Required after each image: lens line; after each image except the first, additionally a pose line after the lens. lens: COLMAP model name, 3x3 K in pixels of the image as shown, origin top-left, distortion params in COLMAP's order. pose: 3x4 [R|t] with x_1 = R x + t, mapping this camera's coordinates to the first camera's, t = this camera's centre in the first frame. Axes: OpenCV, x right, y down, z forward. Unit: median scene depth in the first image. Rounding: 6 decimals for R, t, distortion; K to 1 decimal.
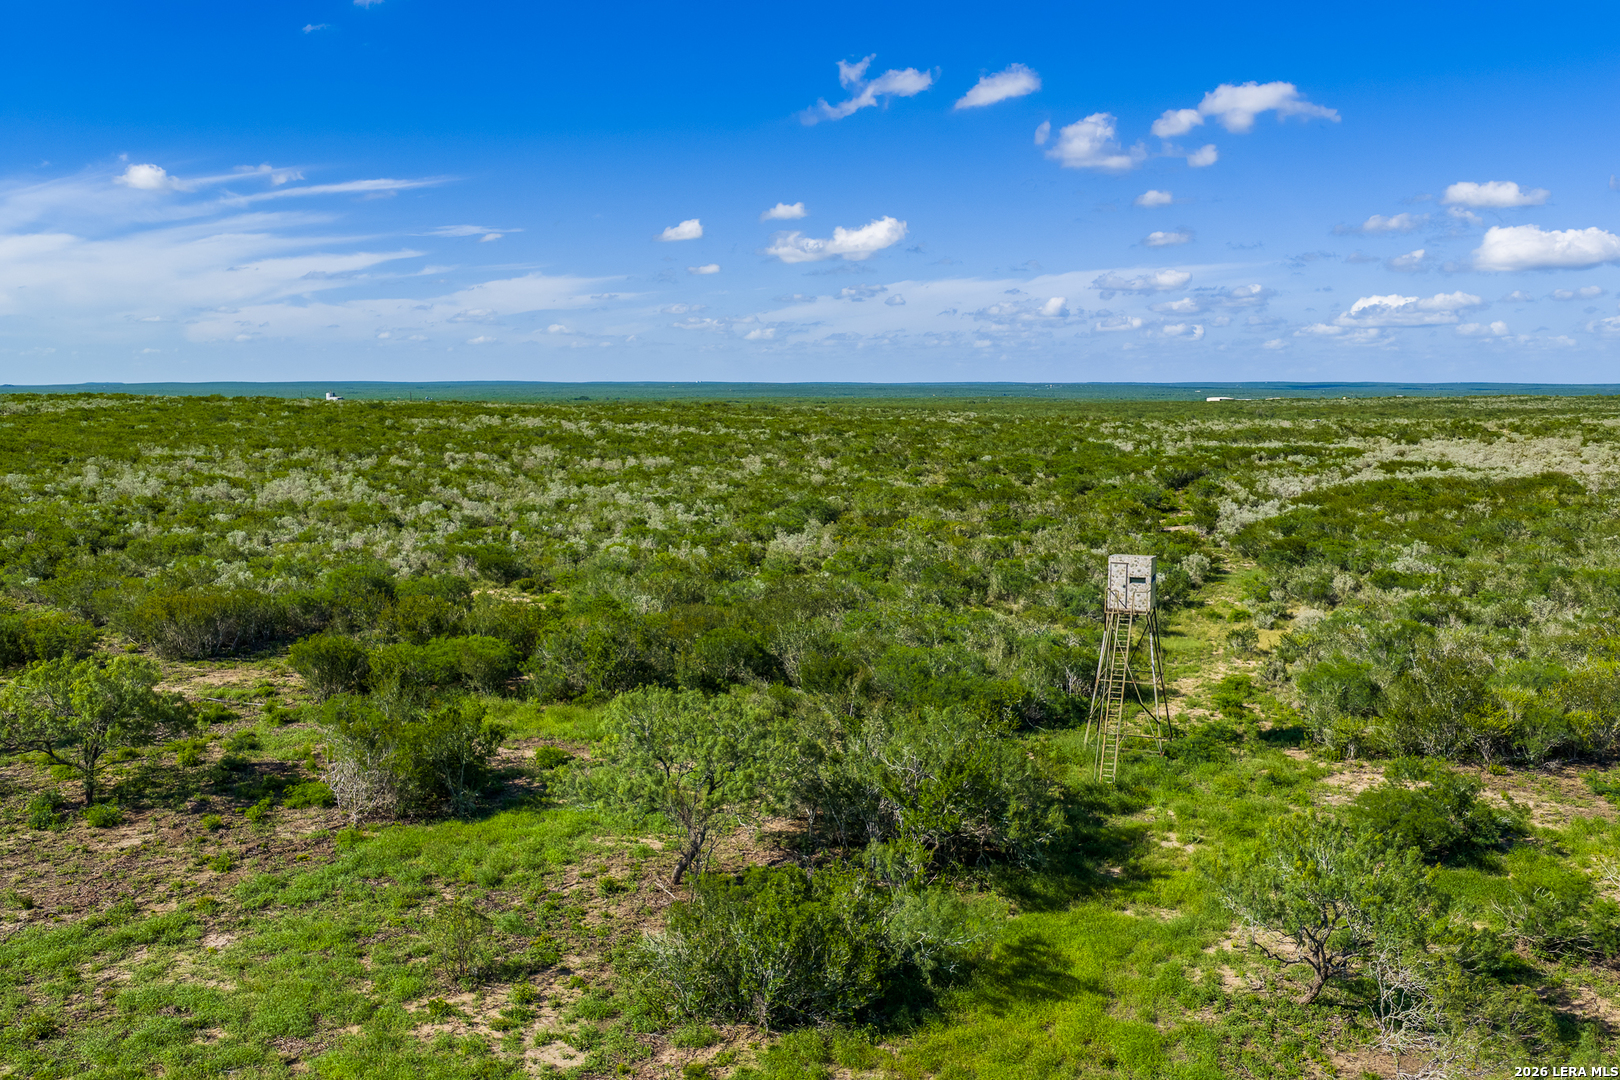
lens RADIAL K [[1324.5, 0, 809.6], [0, 1324.5, 538.6], [0, 0, 1]] dist [-0.025829, -0.011149]
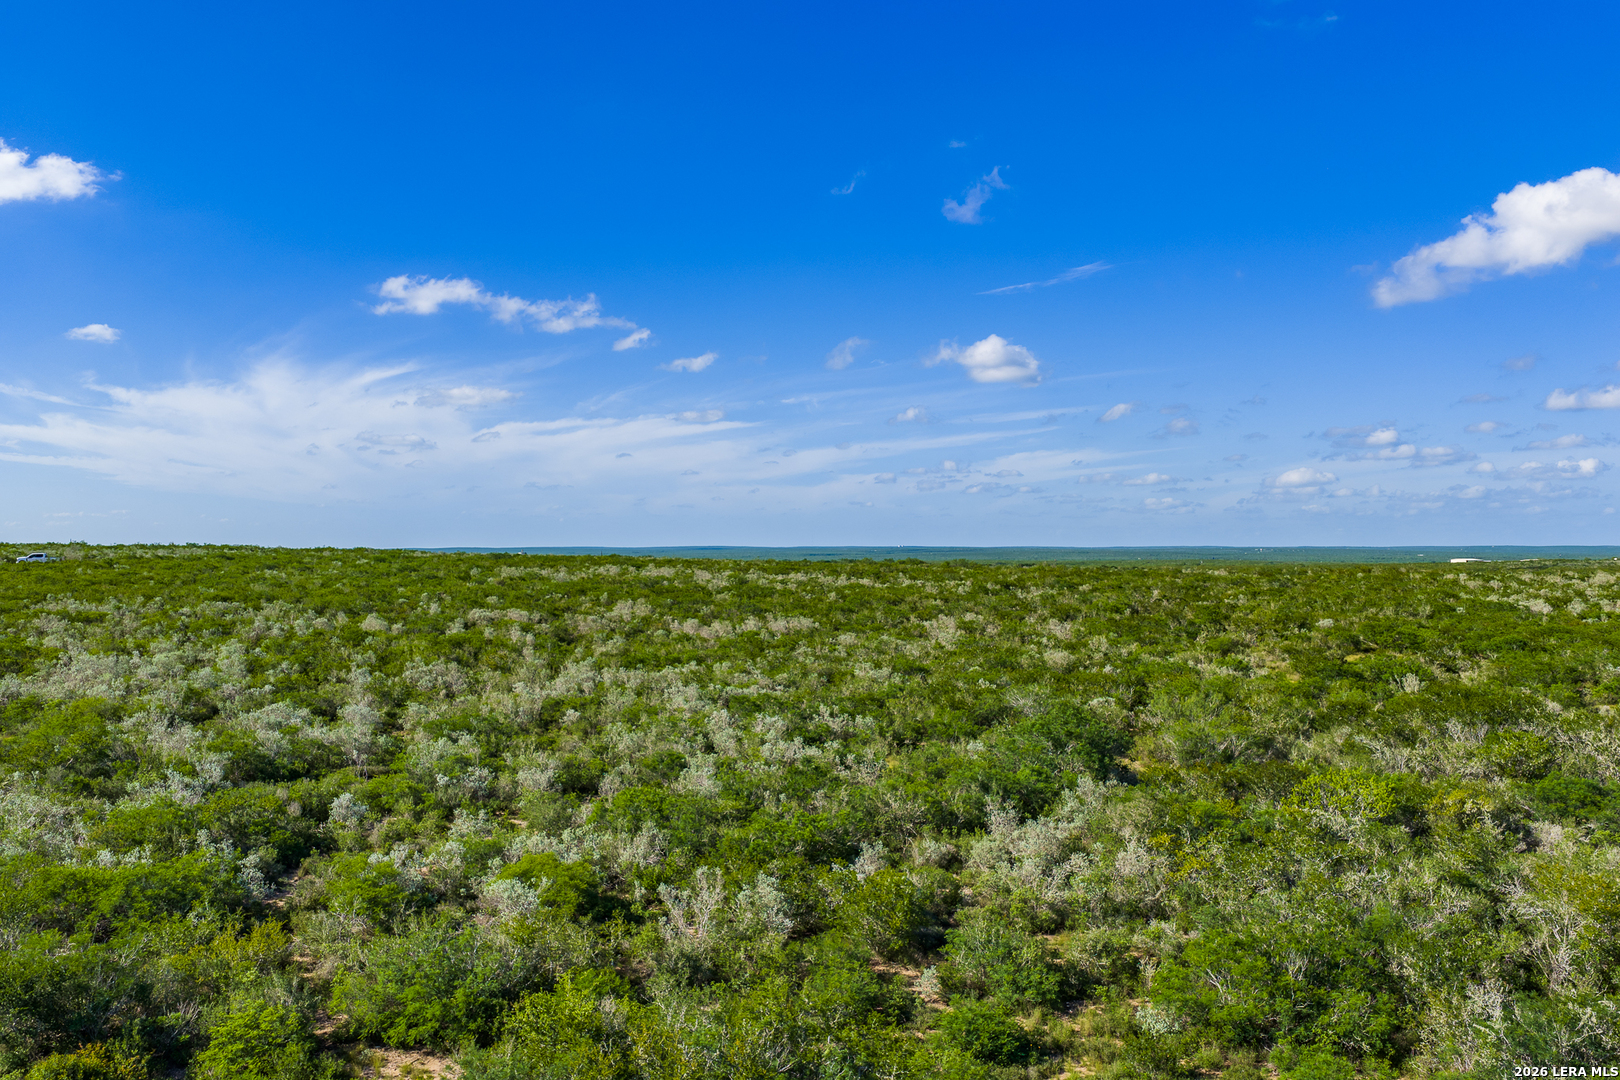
lens RADIAL K [[1324.5, 0, 811.2], [0, 1324.5, 540.1], [0, 0, 1]] dist [-0.025829, -0.011149]
pose [[0.988822, -0.000886, -0.149098, -0.011891], [-0.017240, 0.992596, -0.120233, -0.022980], [0.148100, 0.121460, 0.981485, 0.386245]]
